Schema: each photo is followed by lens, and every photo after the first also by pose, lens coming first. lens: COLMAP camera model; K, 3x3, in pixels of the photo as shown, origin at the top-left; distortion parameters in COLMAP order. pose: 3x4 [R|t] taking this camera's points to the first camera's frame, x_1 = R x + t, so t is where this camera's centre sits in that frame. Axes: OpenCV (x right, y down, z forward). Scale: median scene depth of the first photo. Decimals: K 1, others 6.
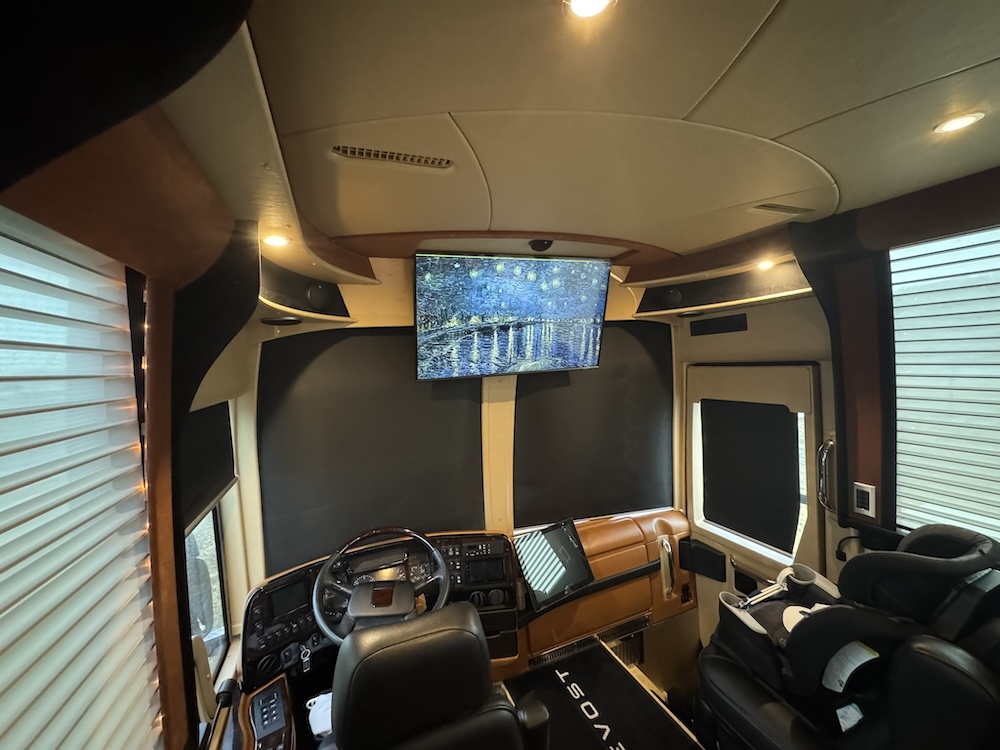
lens RADIAL K [[403.1, 0, 499.4], [0, 403.1, 372.7], [0, 0, 1]] dist [-0.001434, 0.000556]
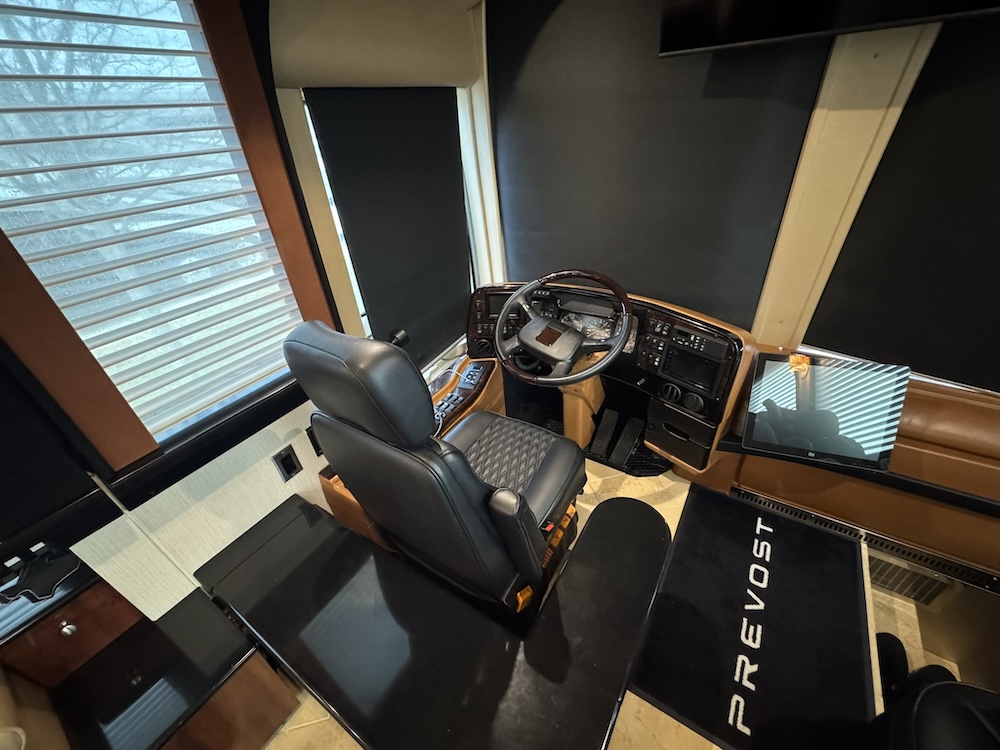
lens RADIAL K [[403.1, 0, 499.4], [0, 403.1, 372.7], [0, 0, 1]] dist [-0.001434, 0.000556]
pose [[0.579455, 0.461574, -0.671700, 0.270534], [0.001050, 0.823745, 0.566960, 0.068614], [0.815003, -0.329233, 0.476838, 0.341244]]
